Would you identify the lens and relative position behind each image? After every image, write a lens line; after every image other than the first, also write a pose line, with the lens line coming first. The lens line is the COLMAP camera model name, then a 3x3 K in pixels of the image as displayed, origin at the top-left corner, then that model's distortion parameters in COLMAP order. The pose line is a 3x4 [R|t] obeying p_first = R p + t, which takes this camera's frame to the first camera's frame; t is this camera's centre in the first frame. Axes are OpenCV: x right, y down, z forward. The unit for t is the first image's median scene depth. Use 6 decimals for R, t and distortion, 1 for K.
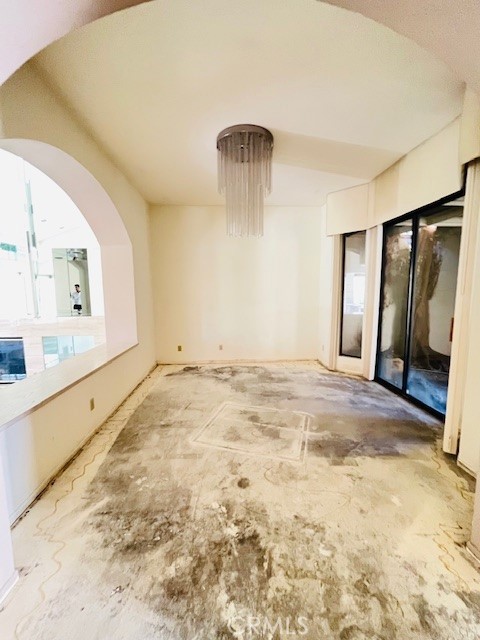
lens RADIAL K [[258.2, 0, 240.0], [0, 258.2, 320.0], [0, 0, 1]] dist [-0.009843, 0.000850]
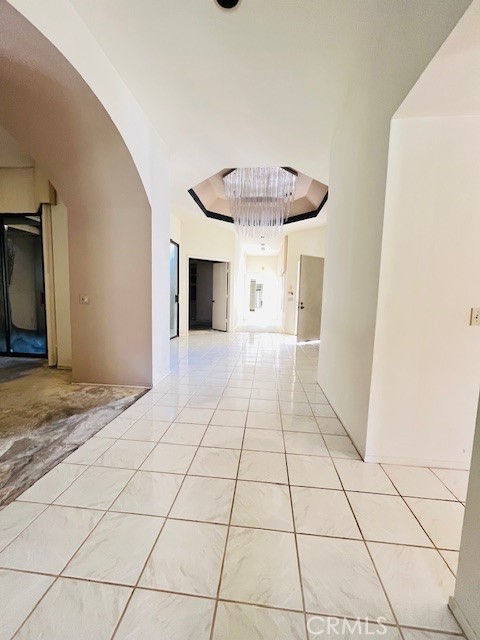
lens RADIAL K [[258.2, 0, 240.0], [0, 258.2, 320.0], [0, 0, 1]] dist [-0.009843, 0.000850]
pose [[0.145397, -0.082608, 0.985919, -0.723830], [0.086517, 0.993752, 0.070505, 0.206474], [-0.985583, 0.075047, 0.151635, -0.567985]]
